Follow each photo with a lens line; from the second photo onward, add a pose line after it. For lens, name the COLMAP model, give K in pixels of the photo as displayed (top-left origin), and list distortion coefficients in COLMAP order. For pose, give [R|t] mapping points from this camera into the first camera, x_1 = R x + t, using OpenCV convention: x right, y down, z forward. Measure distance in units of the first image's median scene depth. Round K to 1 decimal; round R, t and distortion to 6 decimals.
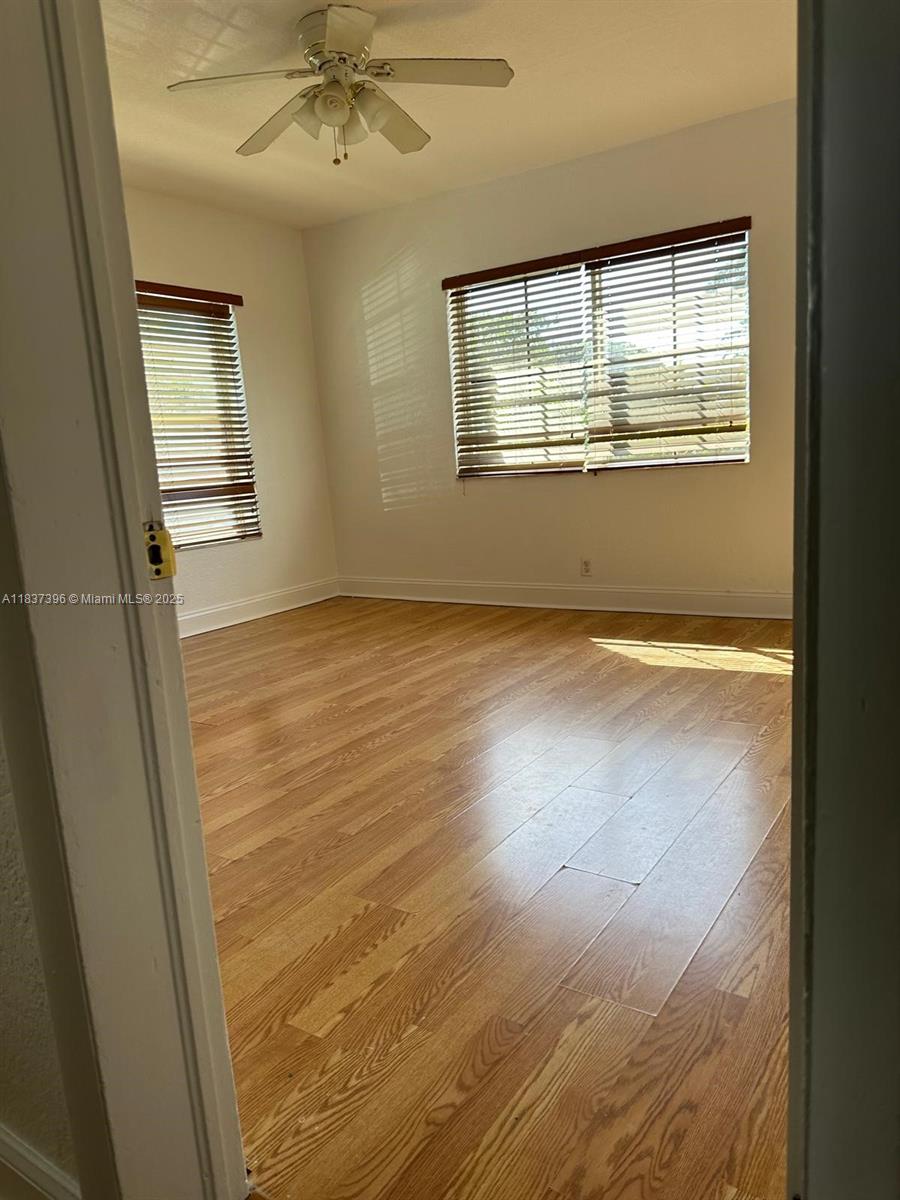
lens RADIAL K [[850.0, 0, 445.3], [0, 850.0, 599.9], [0, 0, 1]] dist [0.023824, -0.033314]
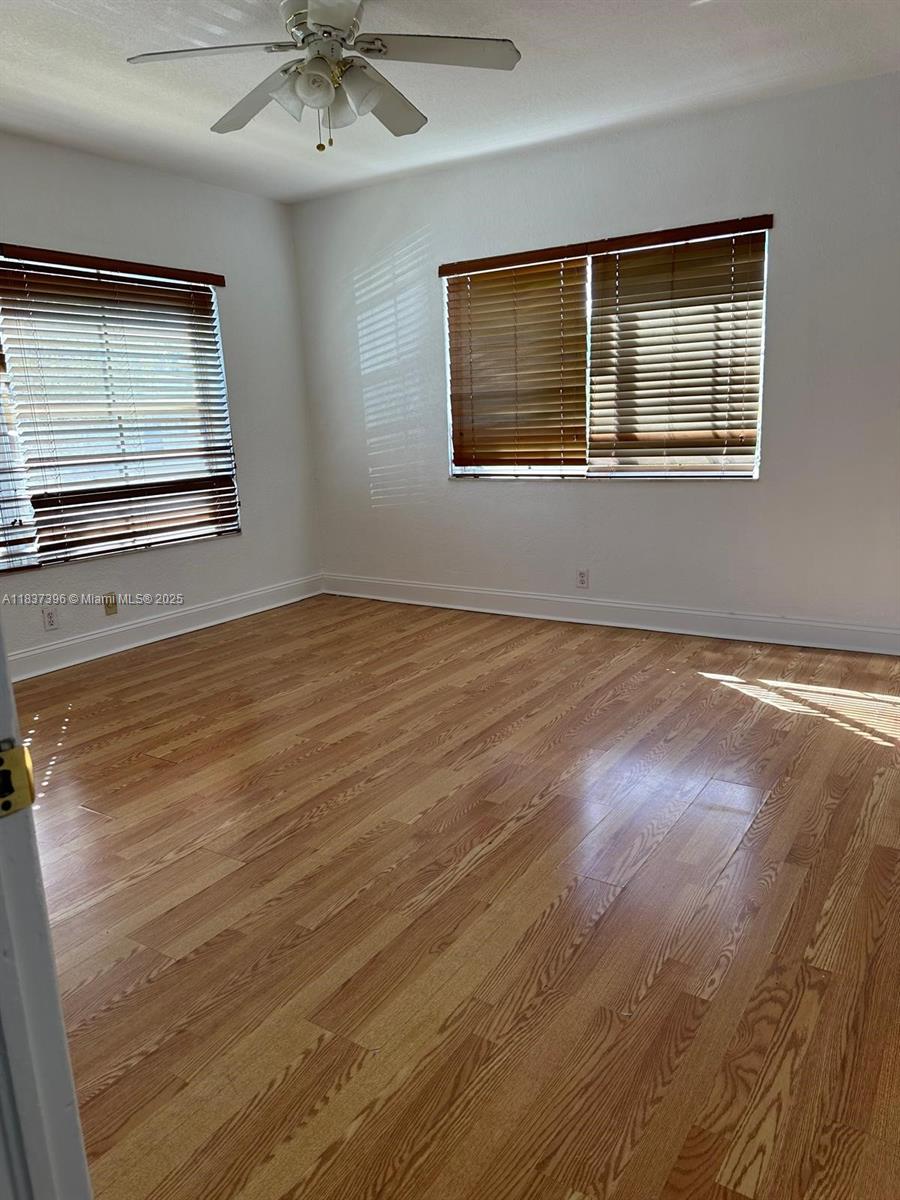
lens RADIAL K [[850.0, 0, 453.7], [0, 850.0, 599.2], [0, 0, 1]] dist [0.023824, -0.033314]
pose [[0.999435, 0.028489, 0.017833, 0.010538], [-0.029184, 0.998771, 0.040058, -0.084345], [-0.016670, -0.040556, 0.999038, 0.087708]]
